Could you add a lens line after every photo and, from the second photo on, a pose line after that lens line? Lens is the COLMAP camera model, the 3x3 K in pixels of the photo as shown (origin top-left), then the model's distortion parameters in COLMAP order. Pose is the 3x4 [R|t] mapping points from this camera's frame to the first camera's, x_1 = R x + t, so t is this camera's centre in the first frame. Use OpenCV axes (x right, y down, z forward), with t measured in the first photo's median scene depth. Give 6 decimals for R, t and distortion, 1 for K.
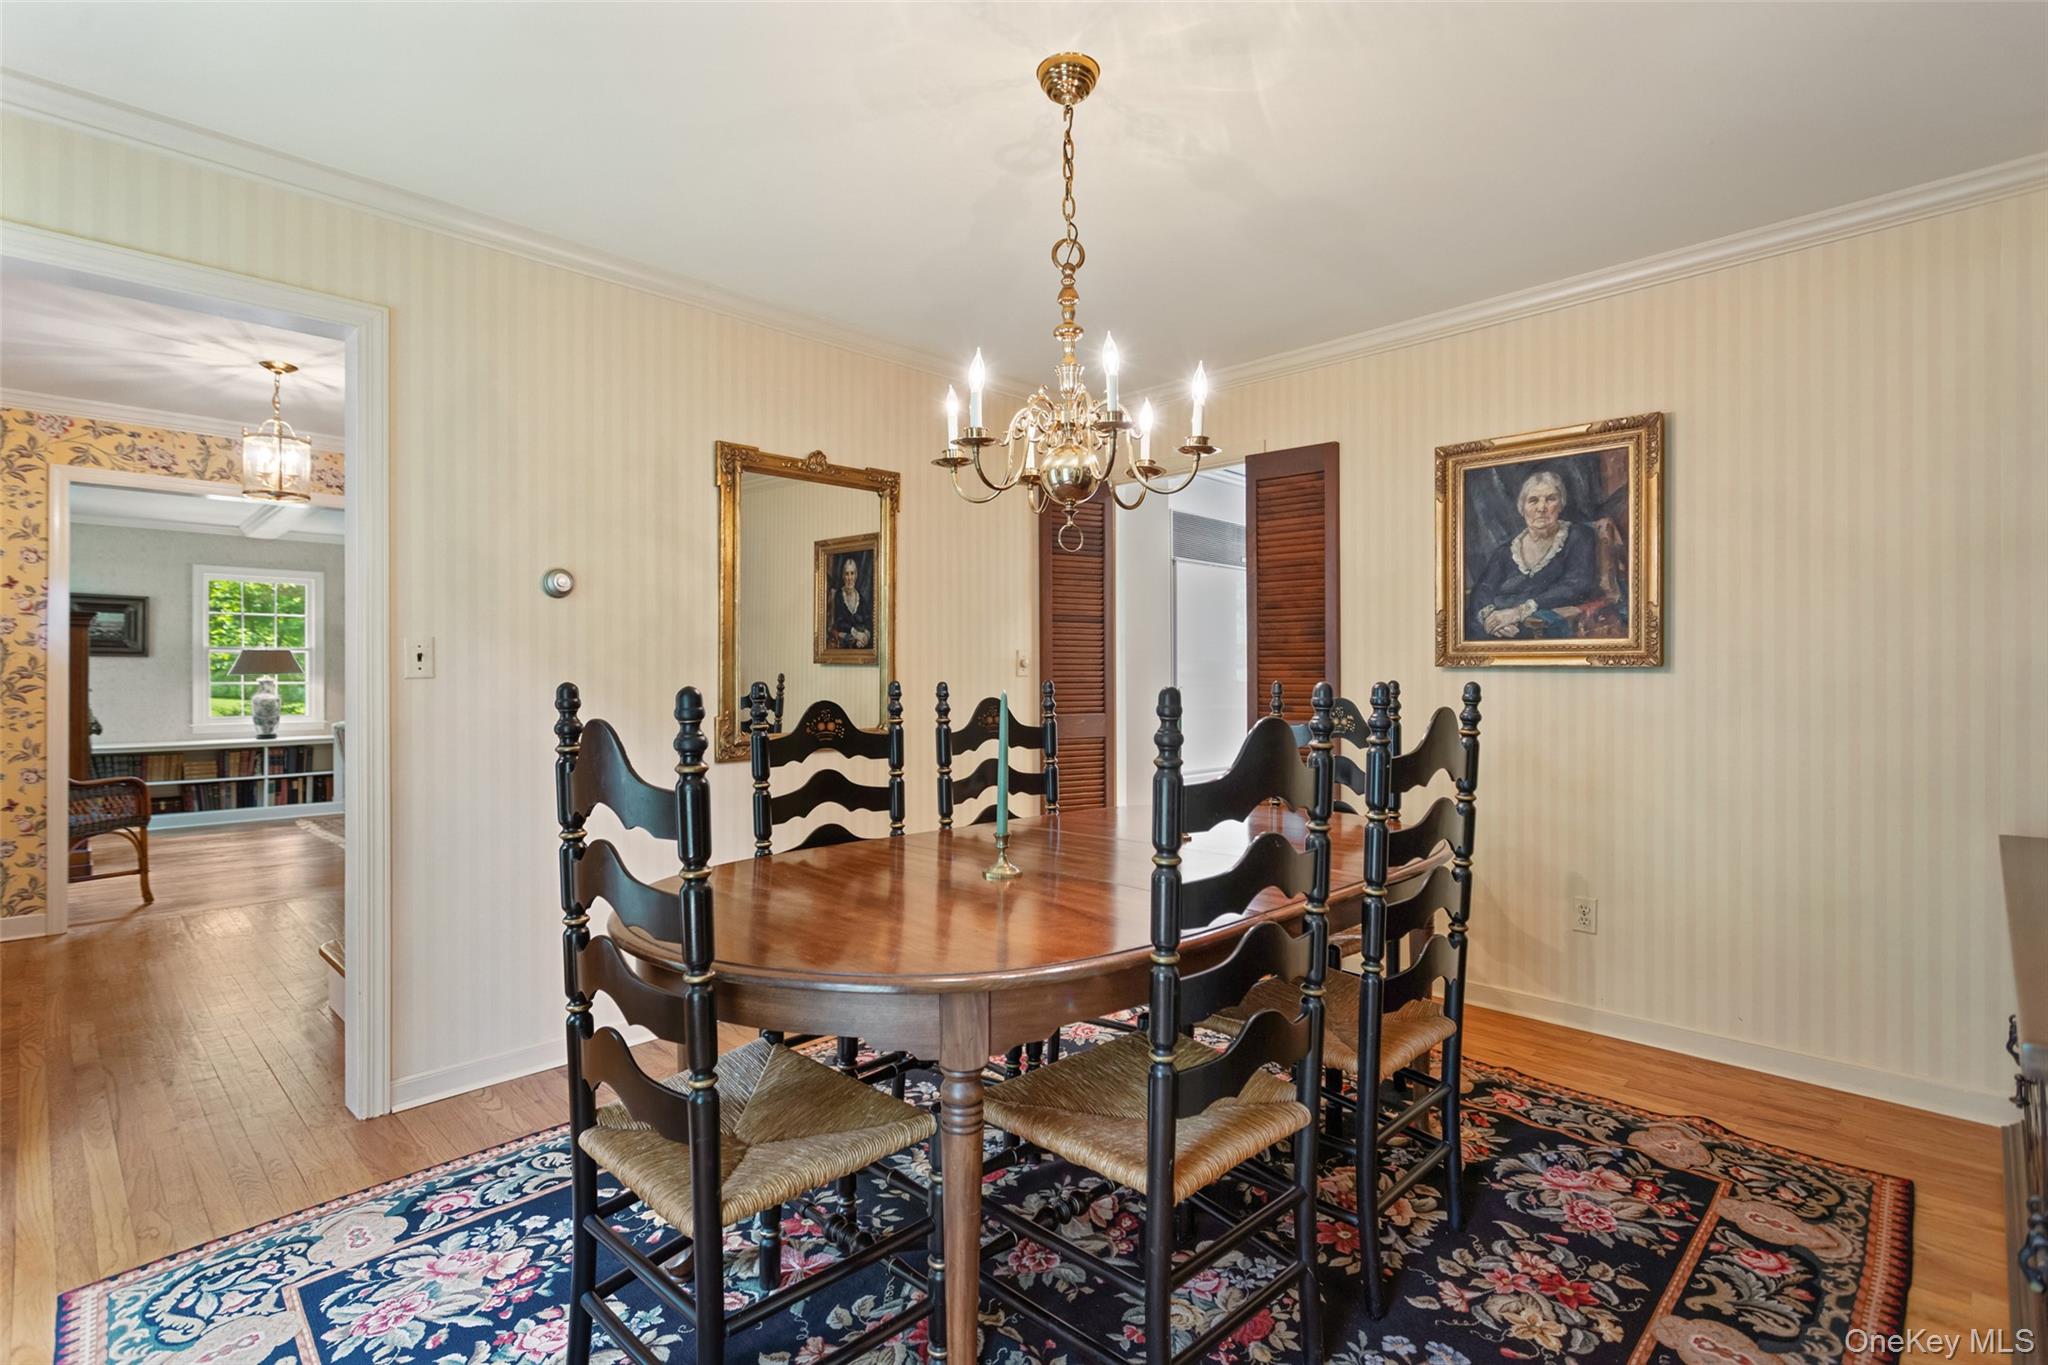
lens RADIAL K [[971.3, 0, 1036.9], [0, 971.3, 670.1], [0, 0, 1]] dist [-0.002867, 0.002216]
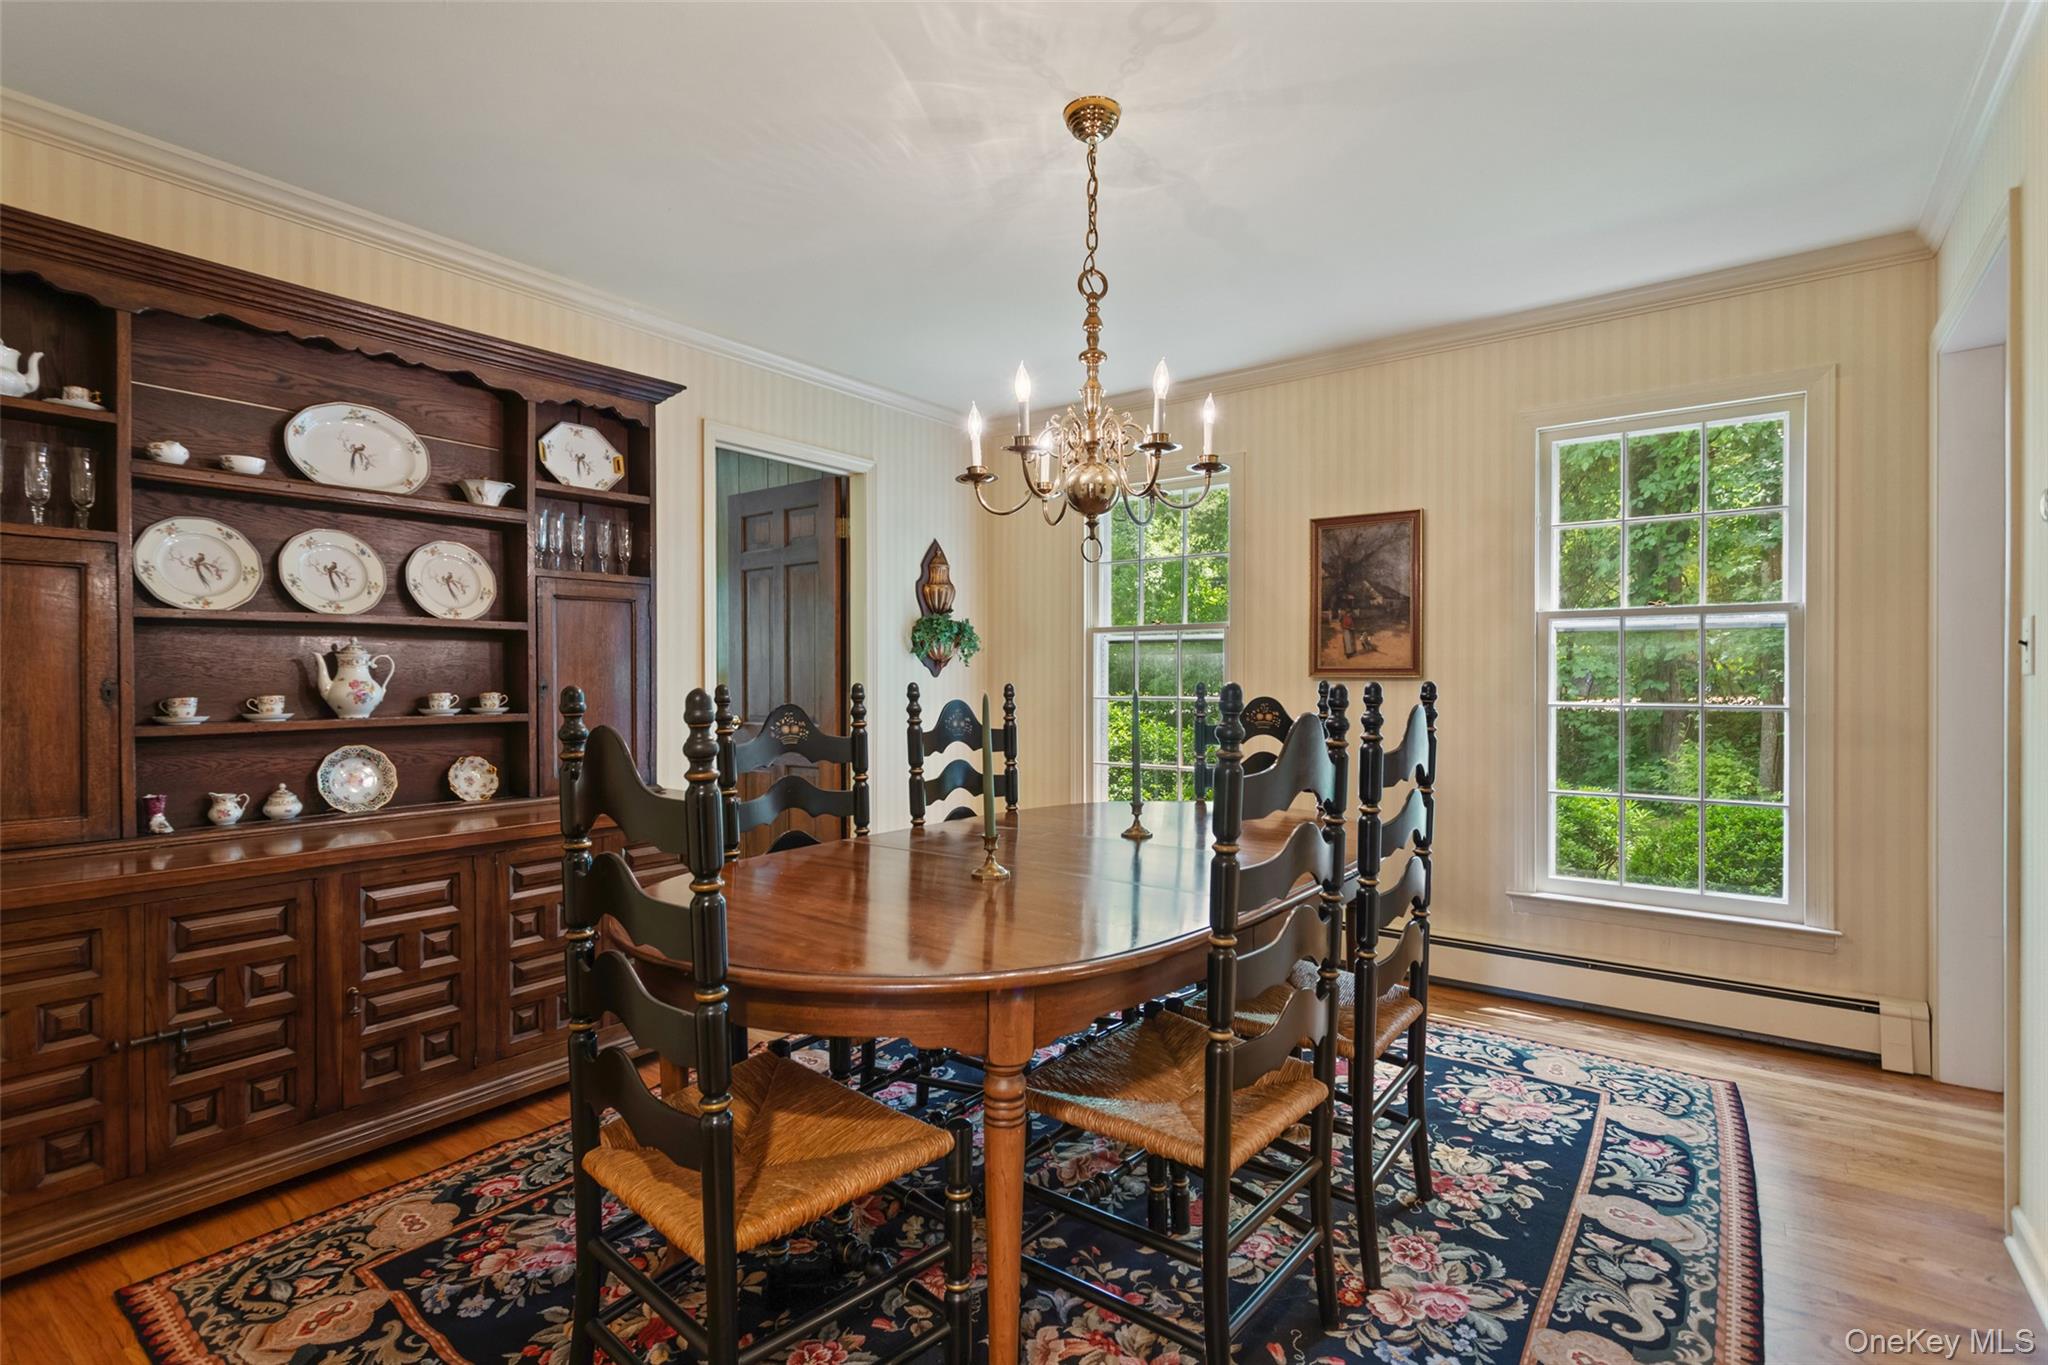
lens RADIAL K [[971.3, 0, 1022.9], [0, 971.3, 686.5], [0, 0, 1]] dist [-0.002867, 0.002216]
pose [[-0.992300, 0.007140, -0.123650, 0.256618], [0.007293, 0.999973, -0.000784, 0.016073], [0.123641, -0.001680, -0.992326, 2.157381]]
